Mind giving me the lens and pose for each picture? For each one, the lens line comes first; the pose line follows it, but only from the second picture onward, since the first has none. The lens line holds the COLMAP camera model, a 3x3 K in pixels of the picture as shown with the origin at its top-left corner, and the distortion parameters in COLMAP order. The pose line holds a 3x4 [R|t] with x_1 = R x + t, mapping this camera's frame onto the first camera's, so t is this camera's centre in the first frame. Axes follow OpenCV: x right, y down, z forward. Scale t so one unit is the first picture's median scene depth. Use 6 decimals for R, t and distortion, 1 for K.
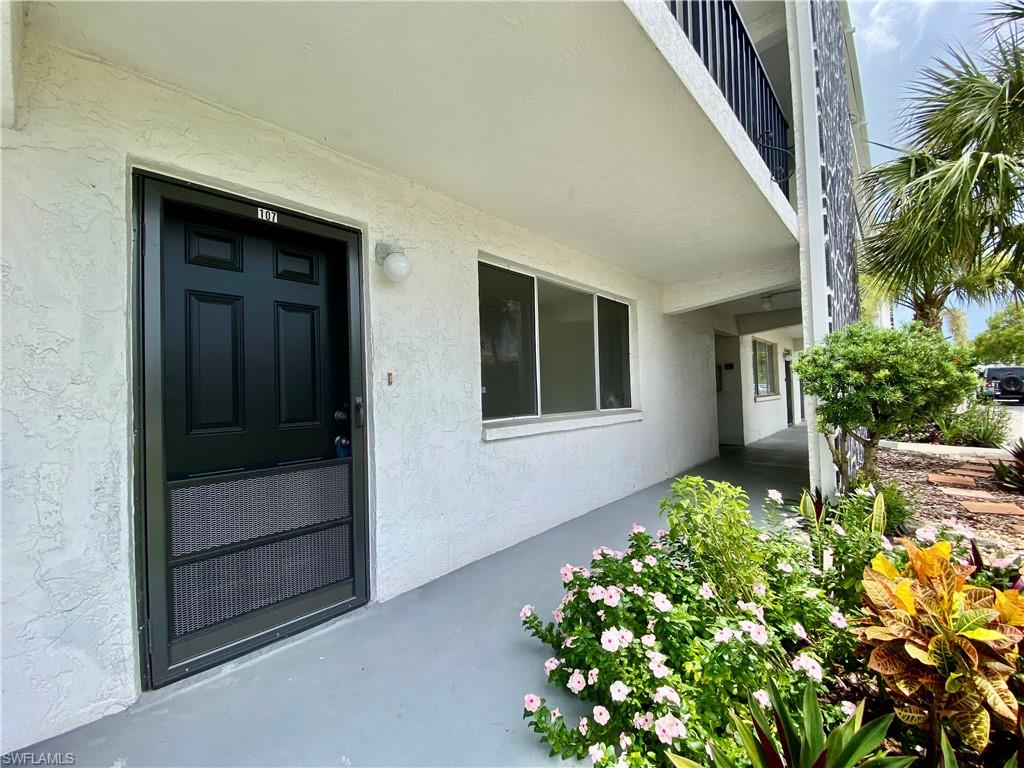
lens RADIAL K [[416.0, 0, 514.3], [0, 416.0, 379.4], [0, 0, 1]] dist [0.007342, -0.012951]
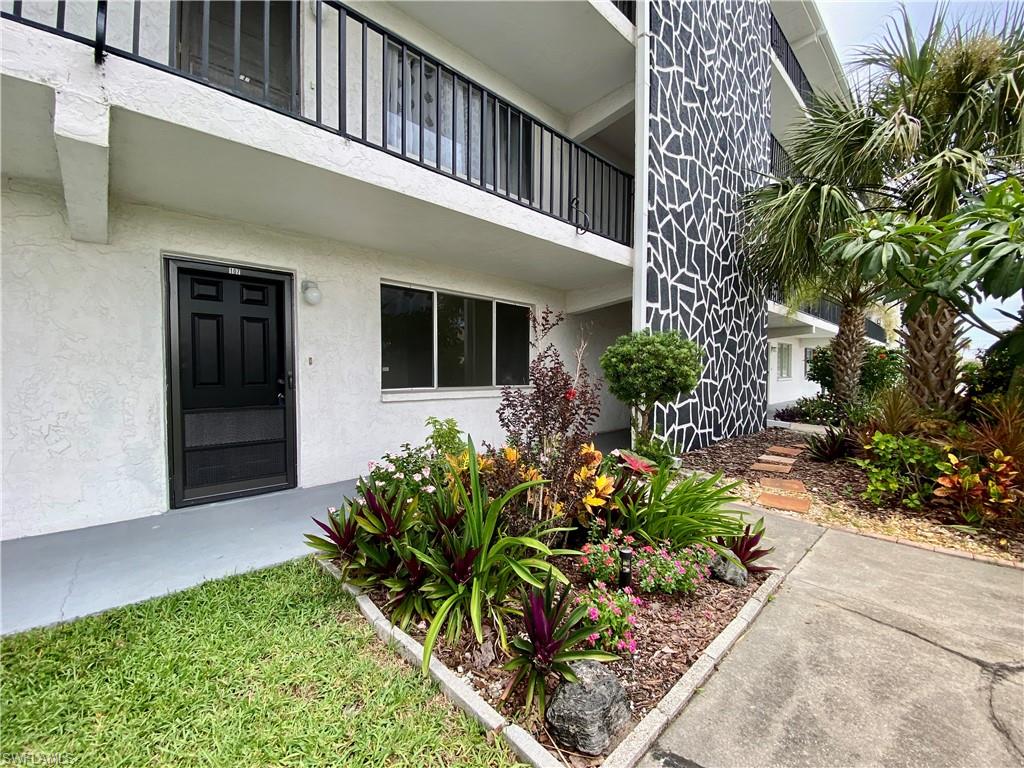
lens RADIAL K [[416.0, 0, 514.9], [0, 416.0, 381.0], [0, 0, 1]] dist [0.007342, -0.012951]
pose [[0.997241, 0.027478, -0.068958, 0.665173], [-0.023909, 0.998357, 0.052067, -0.028906], [0.070276, -0.050274, 0.996260, -0.652678]]
